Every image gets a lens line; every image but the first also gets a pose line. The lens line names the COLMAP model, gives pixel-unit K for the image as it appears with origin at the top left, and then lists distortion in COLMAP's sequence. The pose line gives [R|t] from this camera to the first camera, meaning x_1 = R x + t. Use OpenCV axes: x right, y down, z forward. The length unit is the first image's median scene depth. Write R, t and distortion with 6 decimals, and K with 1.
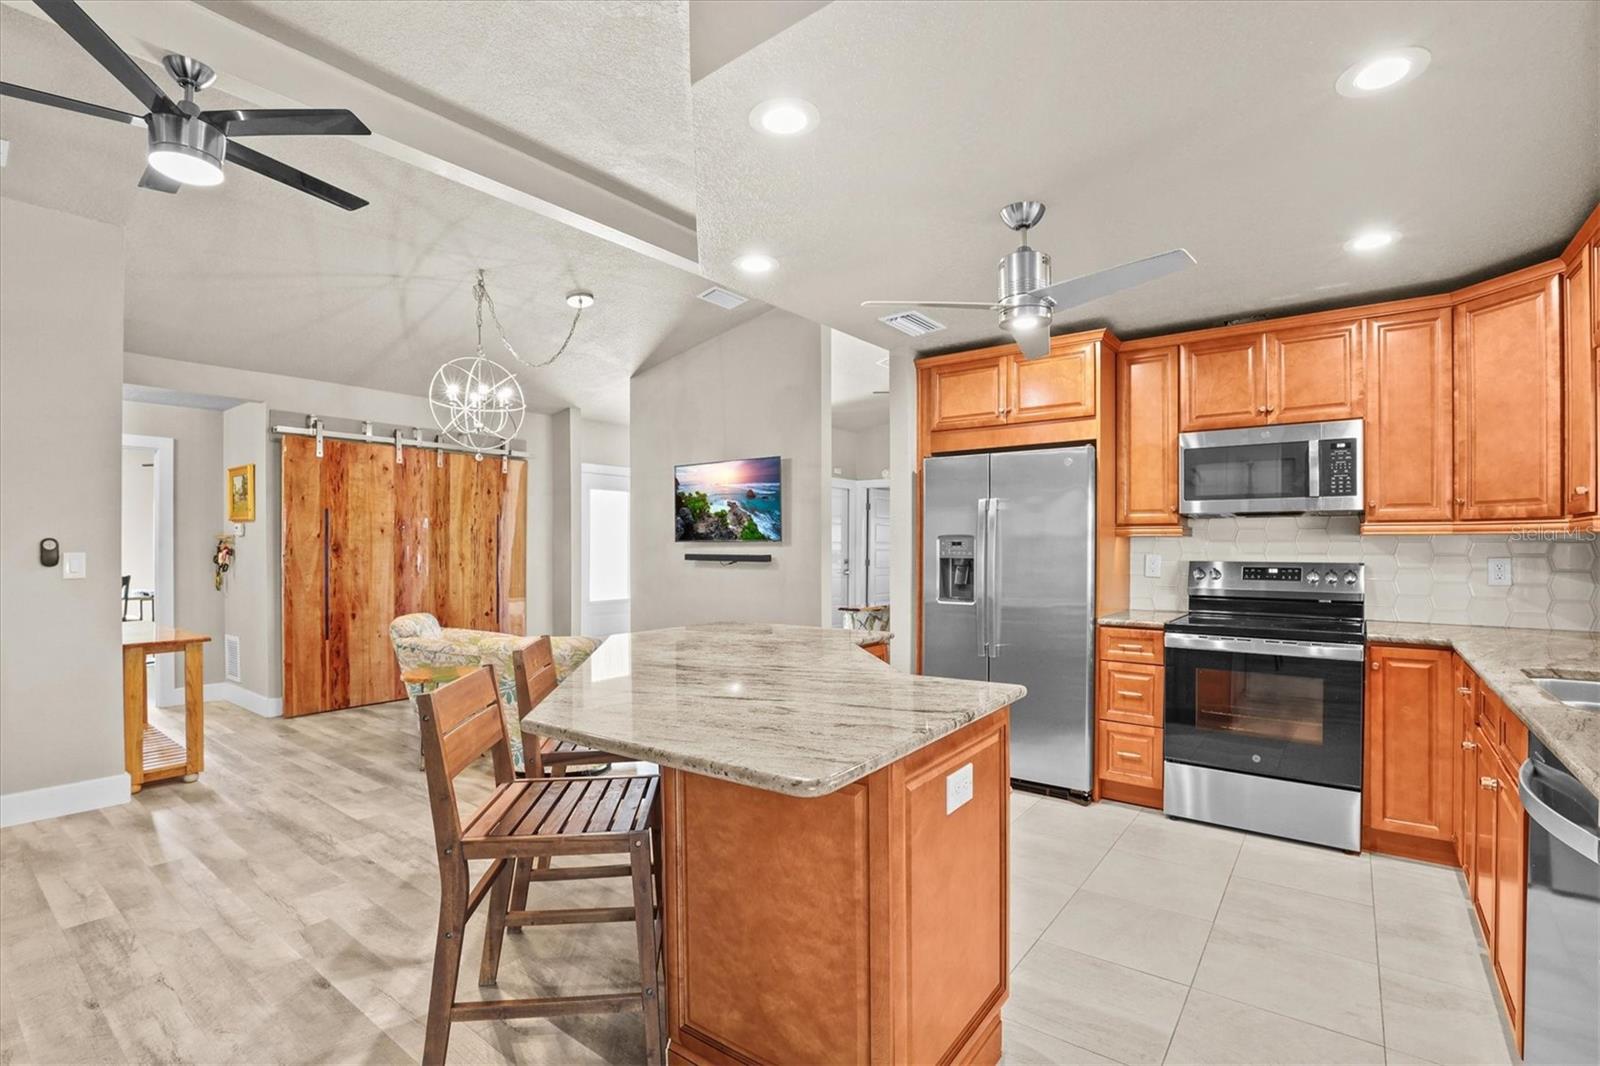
lens RADIAL K [[729.6, 0, 819.5], [0, 729.6, 547.8], [0, 0, 1]] dist [-0.035518, 0.005343]
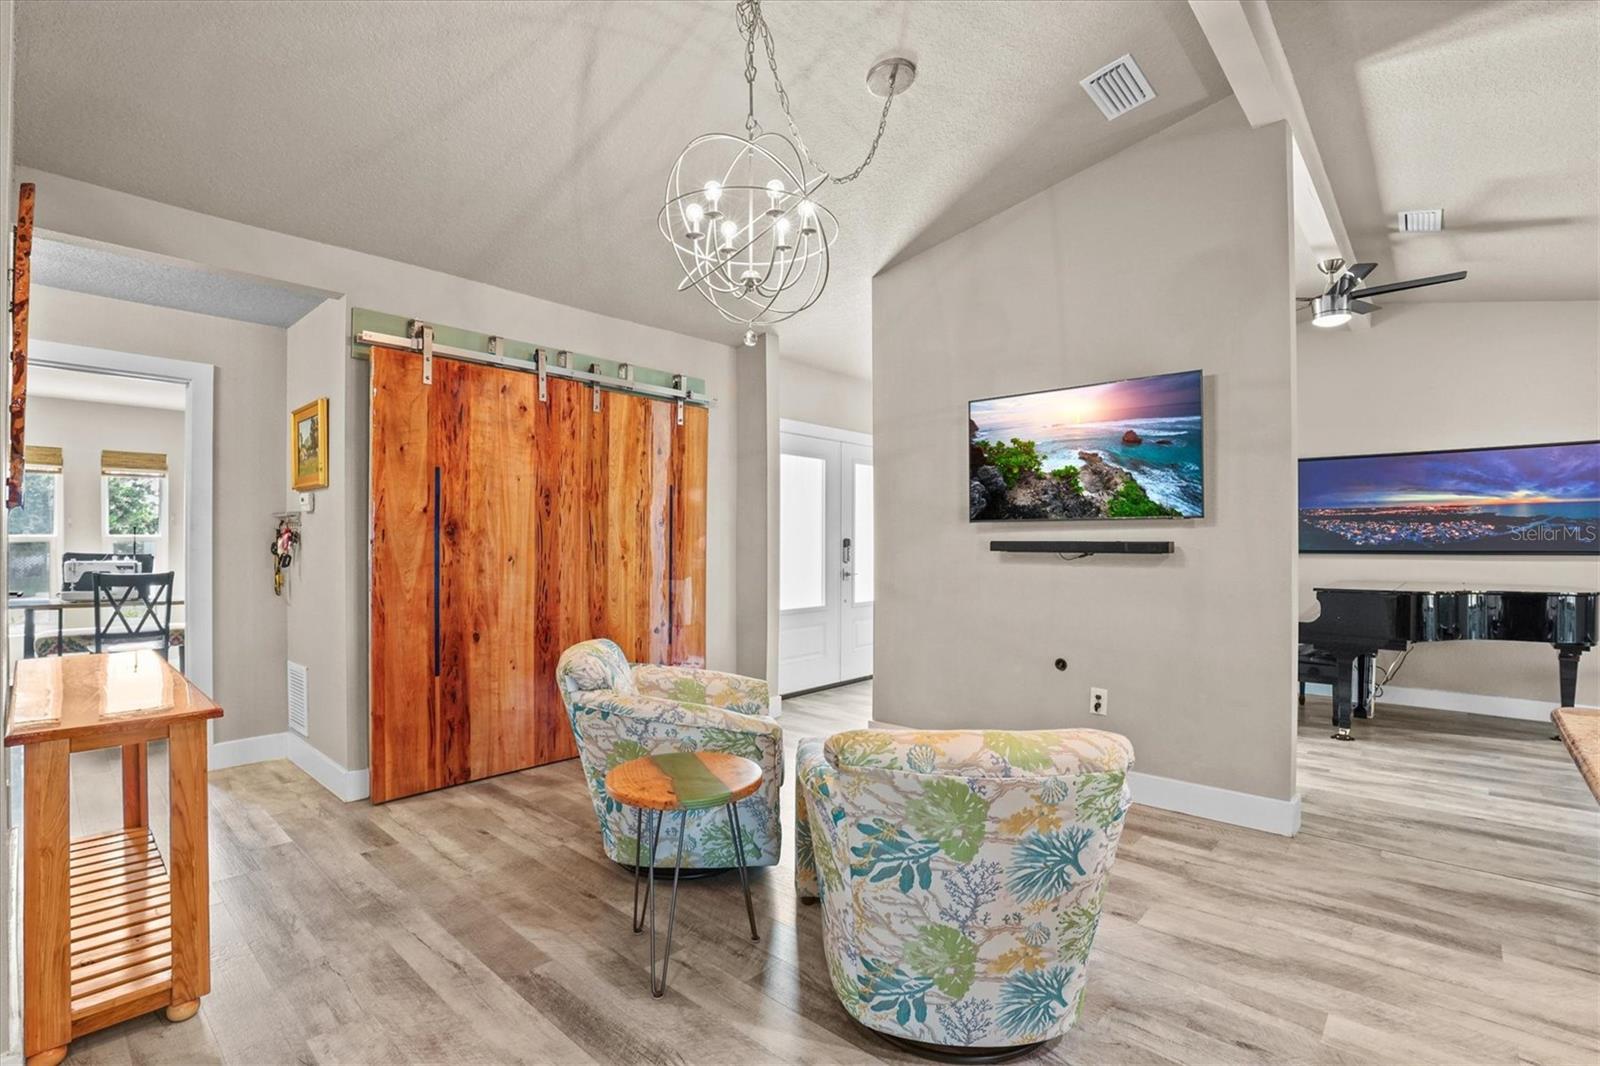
lens RADIAL K [[729.6, 0, 822.2], [0, 729.6, 539.6], [0, 0, 1]] dist [-0.035518, 0.005343]
pose [[0.996673, -0.000084, -0.081505, -0.342639], [-0.000546, 0.999970, -0.007707, 0.015426], [0.081503, 0.007726, 0.996643, 0.455925]]
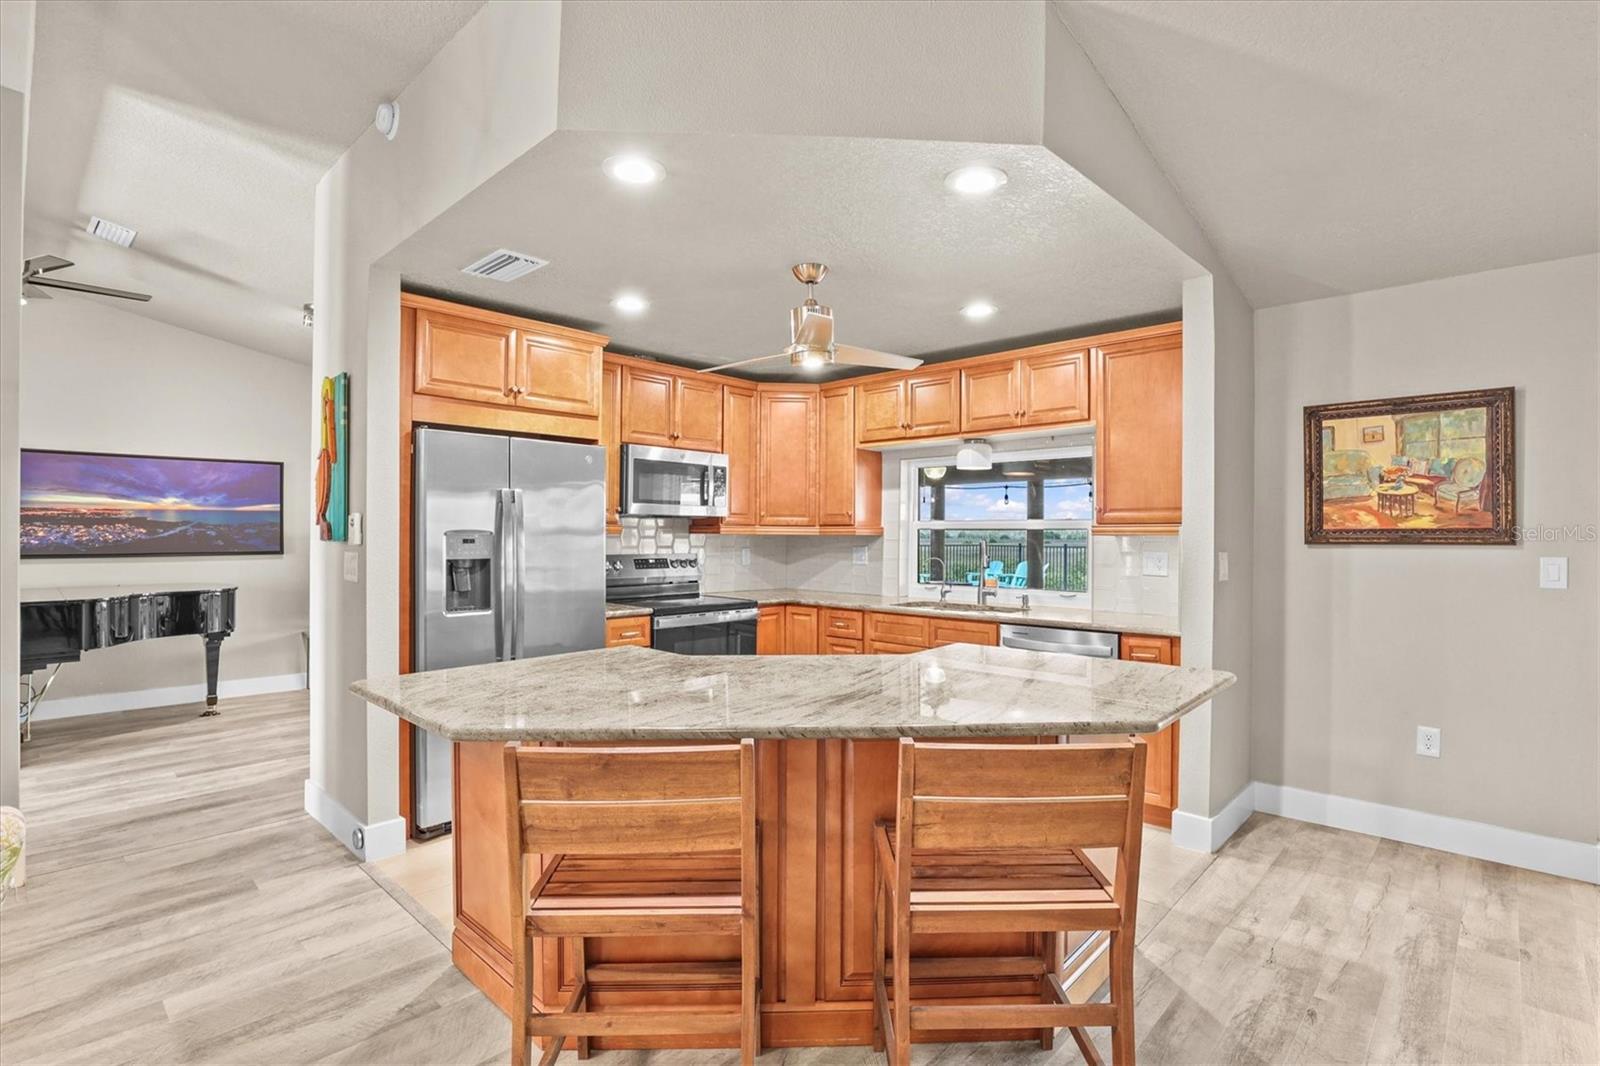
lens RADIAL K [[774.0, 0, 768.7], [0, 774.0, 544.9], [0, 0, 1]] dist [-0.001952, 0.001196]
pose [[0.145291, -0.014110, 0.989288, -0.504216], [-0.003781, 0.999883, 0.014817, -0.012292], [-0.989382, -0.005893, 0.145220, 0.437421]]
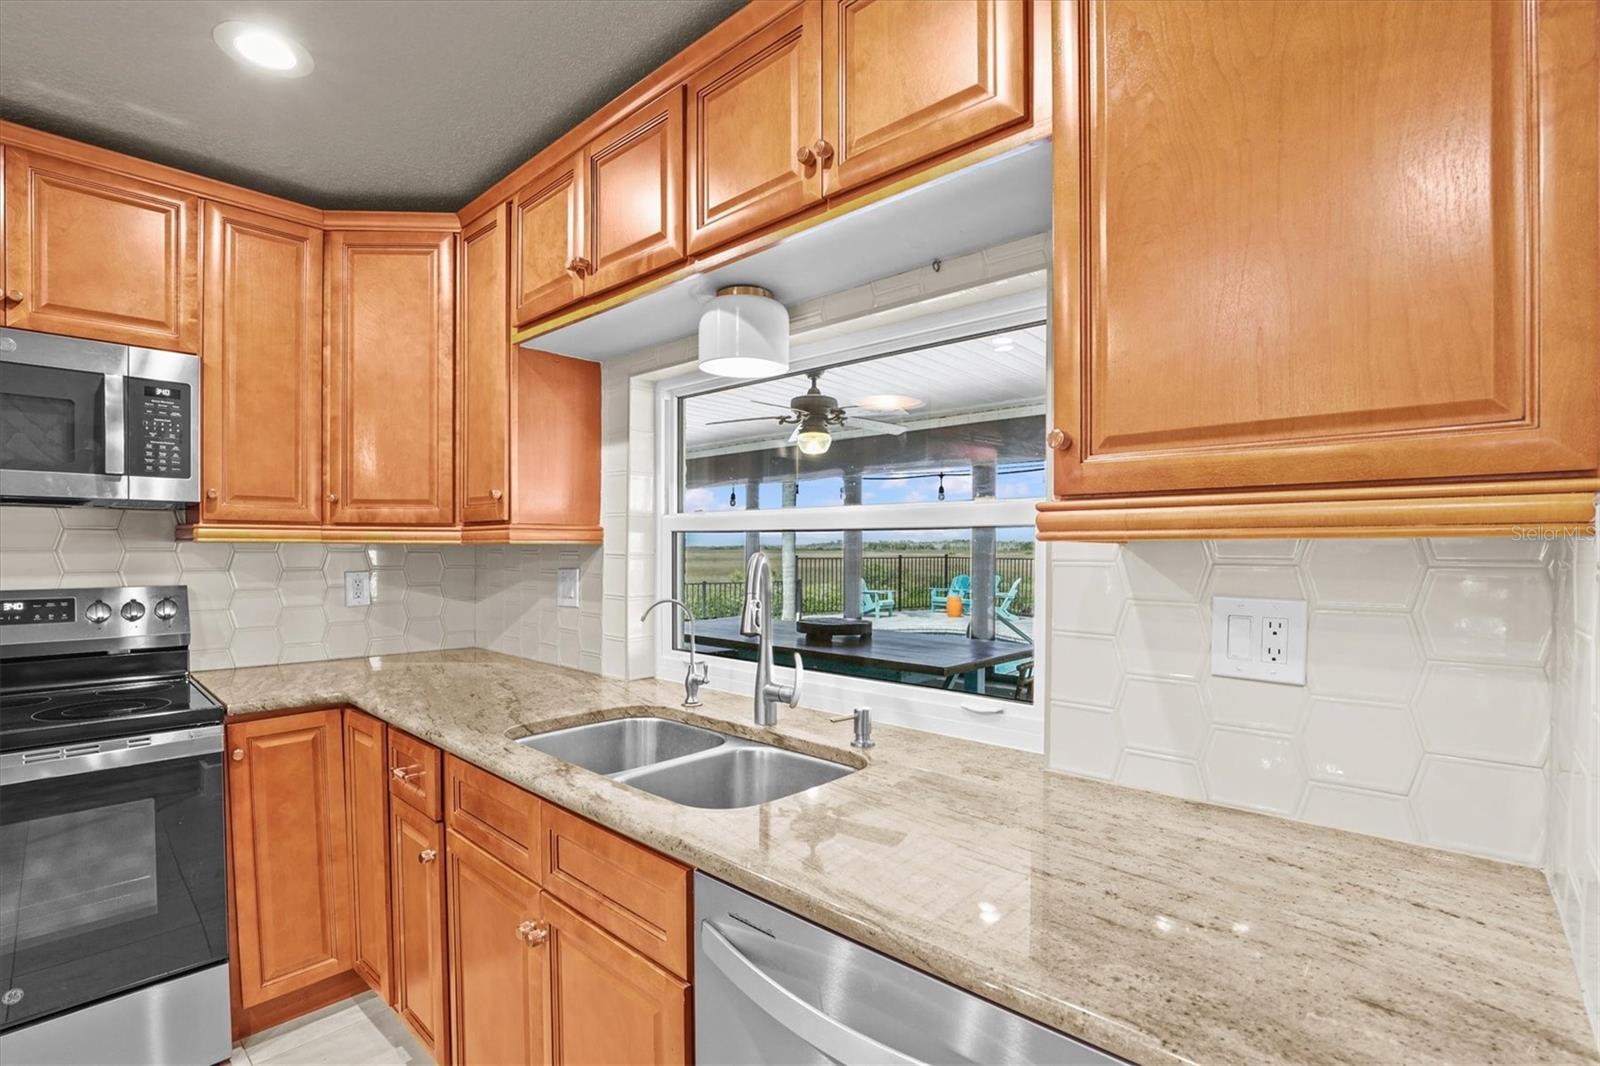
lens RADIAL K [[729.6, 0, 789.8], [0, 729.6, 555.2], [0, 0, 1]] dist [-0.035518, 0.005343]
pose [[0.112603, -0.014984, 0.993527, 0.128359], [0.000176, 0.999887, 0.015060, -0.010575], [-0.993640, -0.001521, 0.112593, 0.268956]]
